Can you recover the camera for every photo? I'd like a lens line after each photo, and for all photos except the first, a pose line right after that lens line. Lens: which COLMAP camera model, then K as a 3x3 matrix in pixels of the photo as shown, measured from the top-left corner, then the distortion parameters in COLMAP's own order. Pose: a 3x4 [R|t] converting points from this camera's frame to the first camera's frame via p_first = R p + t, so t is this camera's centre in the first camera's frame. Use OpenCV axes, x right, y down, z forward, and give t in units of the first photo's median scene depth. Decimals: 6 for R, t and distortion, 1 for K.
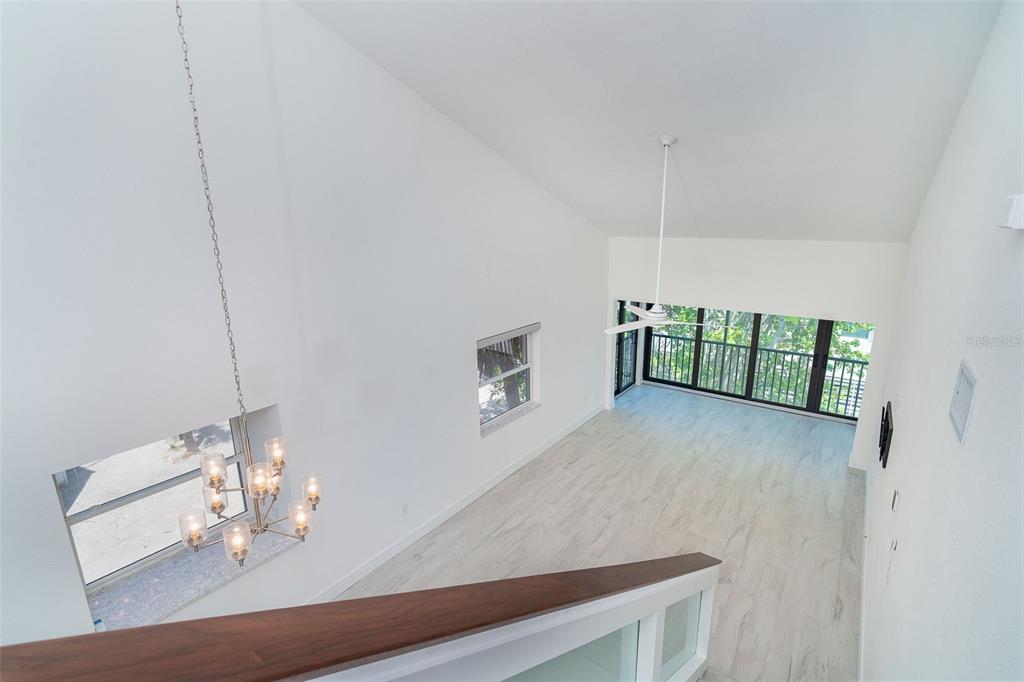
lens RADIAL K [[481.7, 0, 512.6], [0, 481.7, 344.5], [0, 0, 1]] dist [-0.002034, -0.000118]
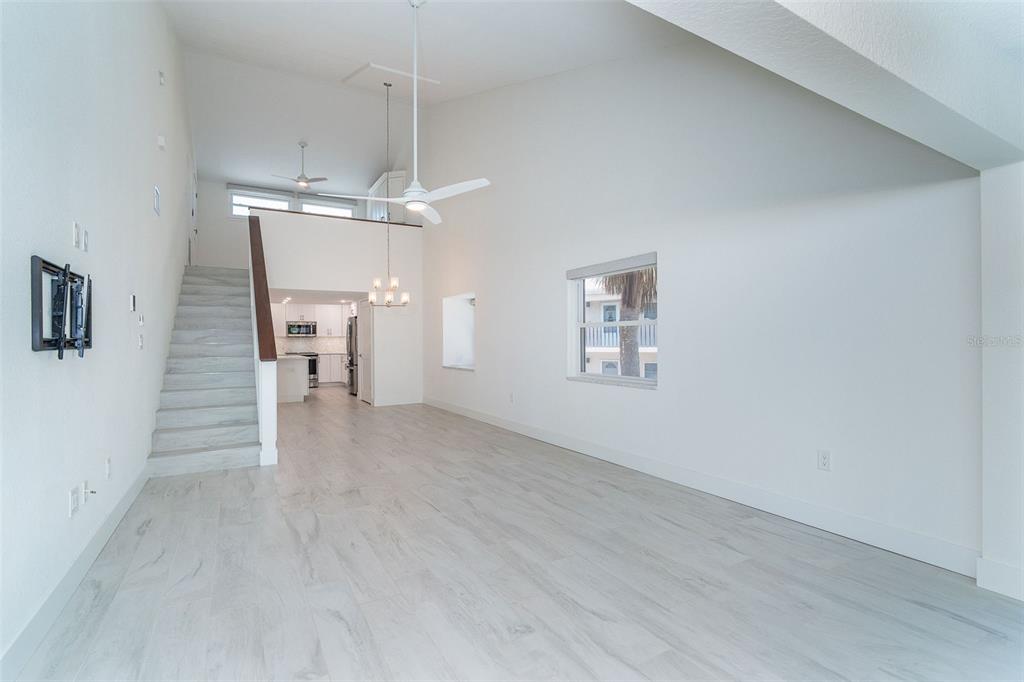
lens RADIAL K [[467.9, 0, 507.5], [0, 467.9, 364.4], [0, 0, 1]] dist [-0.011761, 0.000121]
pose [[-0.398385, 0.059067, -0.915314, 0.622020], [-0.221649, 0.962149, 0.158561, 0.039947], [0.890034, 0.266047, -0.370214, 0.965046]]
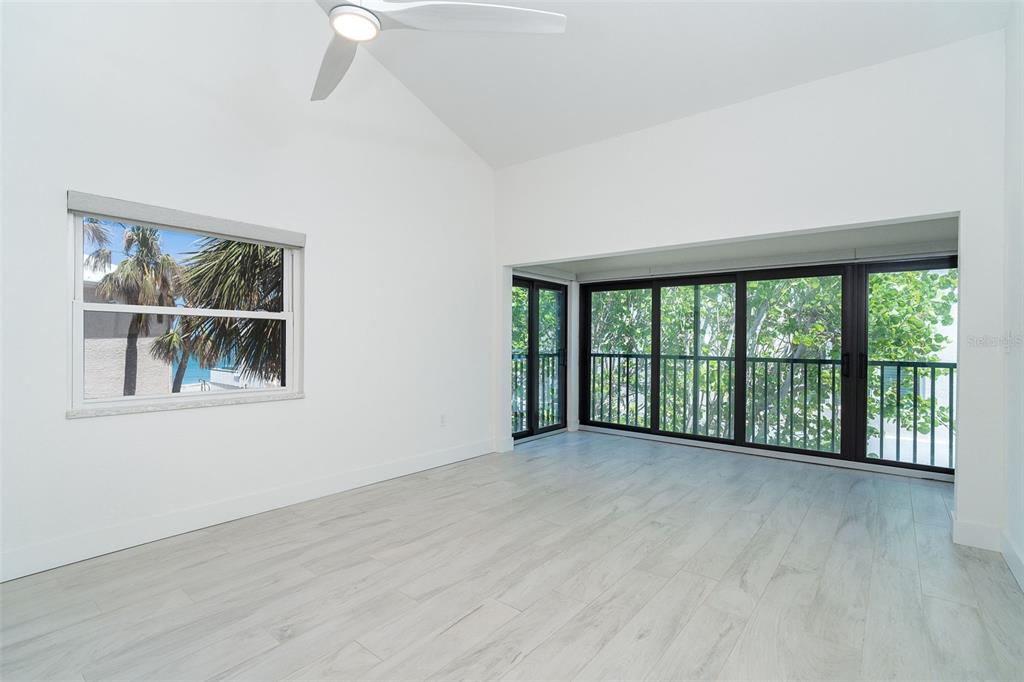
lens RADIAL K [[477.5, 0, 516.2], [0, 477.5, 341.1], [0, 0, 1]] dist [-0.001784, 0.000588]
pose [[0.998890, 0.021641, -0.041836, 0.280394], [-0.031618, 0.966417, -0.255026, 0.176816], [0.034912, 0.256066, 0.966029, 0.463250]]
